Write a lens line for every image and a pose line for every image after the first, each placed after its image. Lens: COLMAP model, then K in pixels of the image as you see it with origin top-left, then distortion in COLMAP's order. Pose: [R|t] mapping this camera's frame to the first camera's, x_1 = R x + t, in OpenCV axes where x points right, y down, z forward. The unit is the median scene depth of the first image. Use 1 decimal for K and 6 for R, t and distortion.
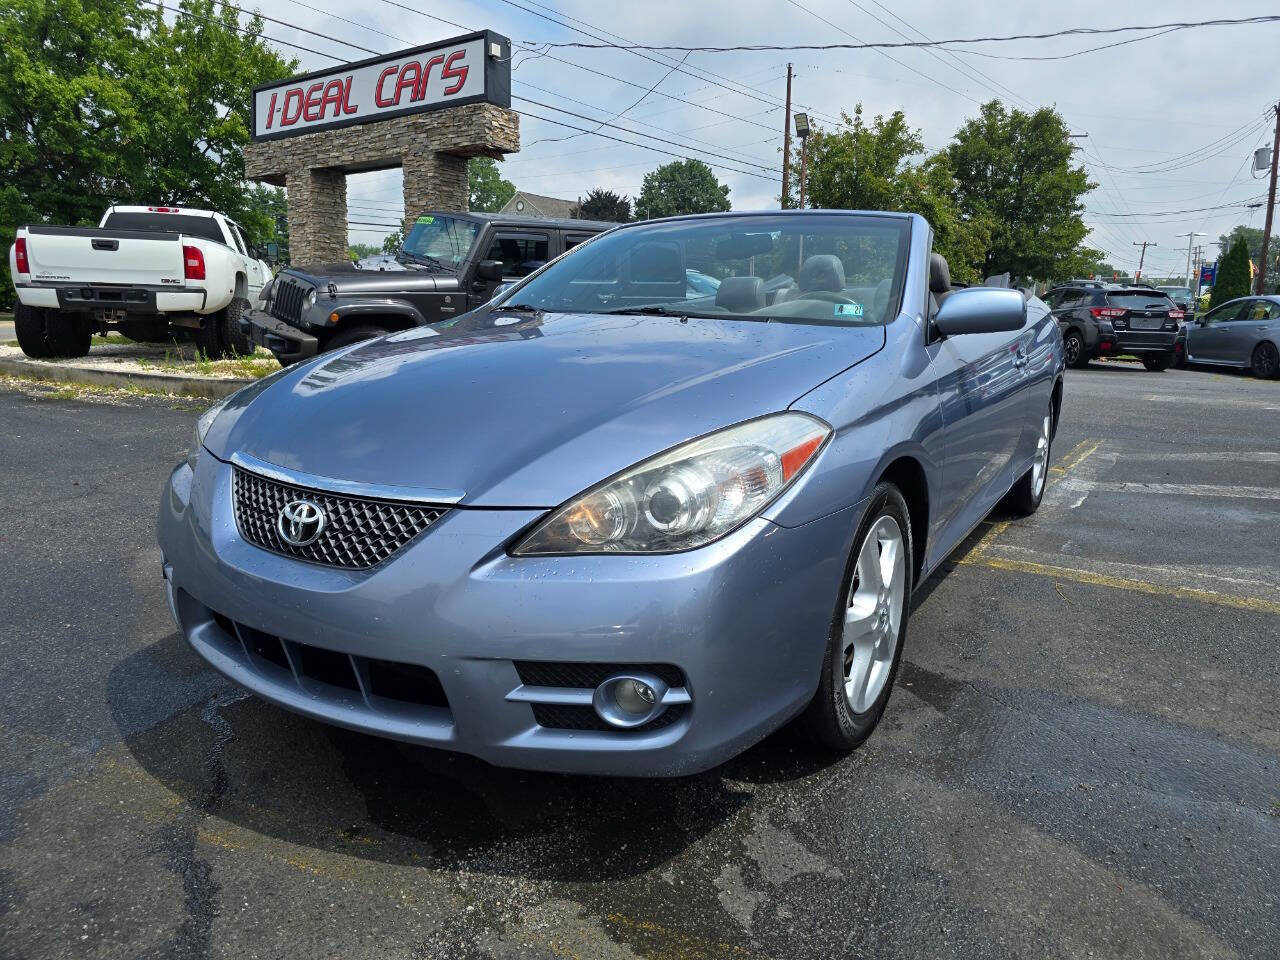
lens RADIAL K [[867.4, 0, 638.5], [0, 867.4, 475.8], [0, 0, 1]] dist [0.045023, -0.037284]
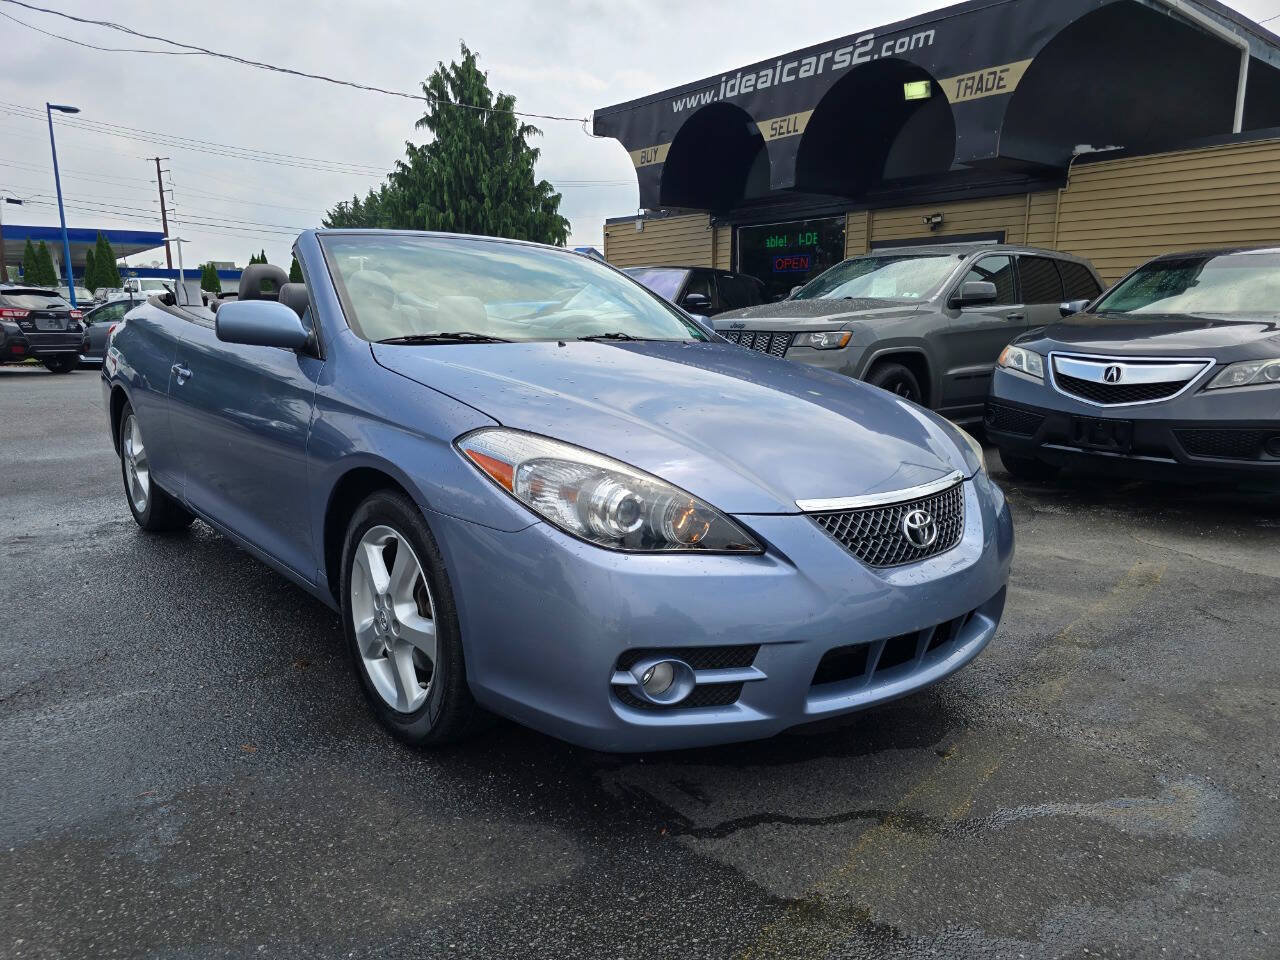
lens RADIAL K [[869.9, 0, 643.6], [0, 869.9, 490.2], [0, 0, 1]] dist [0.046266, -0.040403]
pose [[0.273258, -0.199257, 0.941078, -0.420524], [0.179061, 0.971749, 0.153757, -0.064994], [-0.945128, 0.126495, 0.301217, 0.261116]]
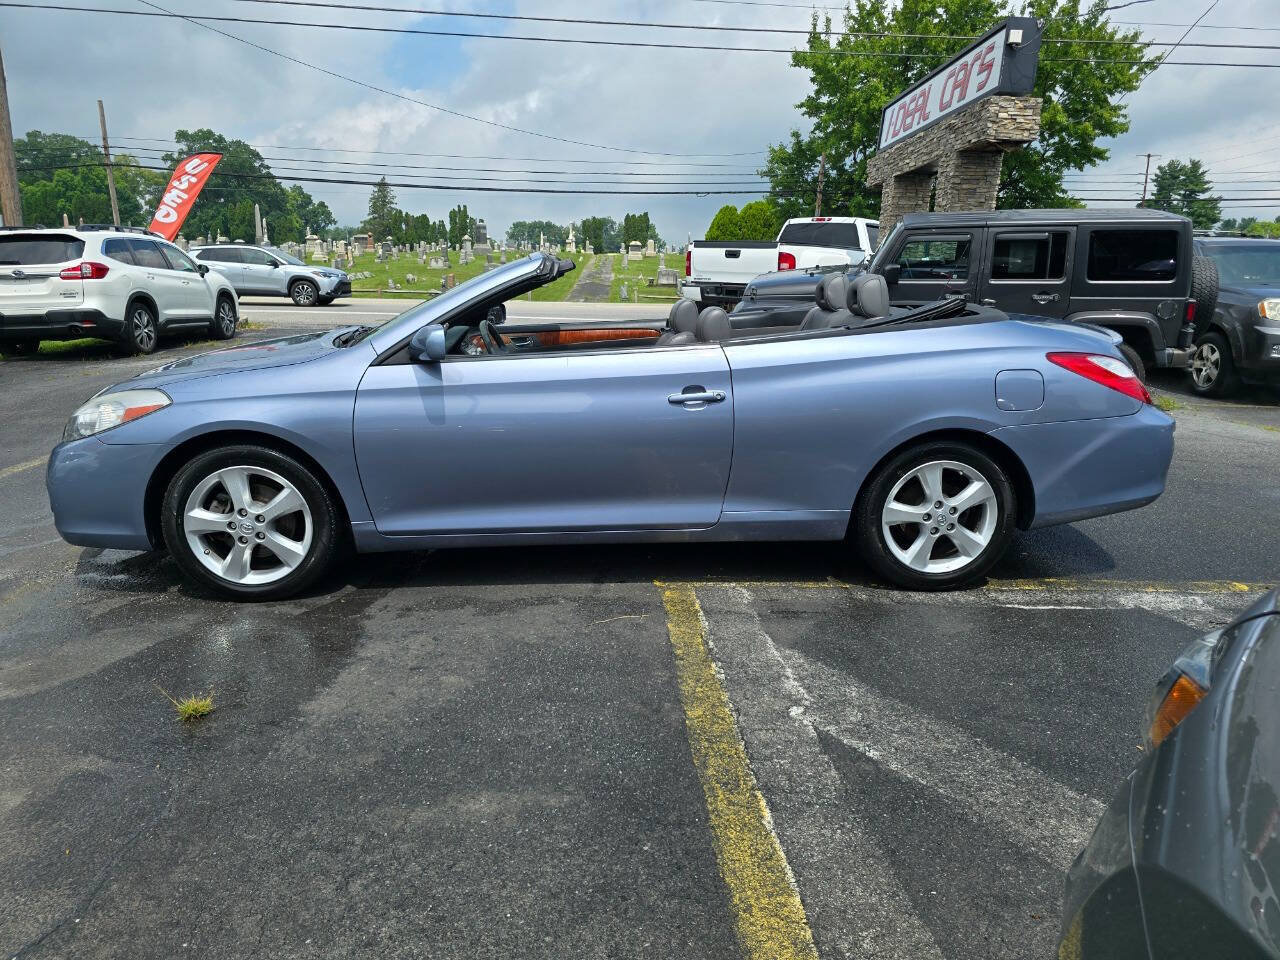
lens RADIAL K [[867.4, 0, 641.6], [0, 867.4, 478.5], [0, 0, 1]] dist [0.045023, -0.037284]
pose [[0.567857, 0.185062, -0.802054, 0.621090], [-0.166113, 0.980115, 0.108539, -0.070669], [0.806192, 0.071597, 0.587306, 0.199044]]
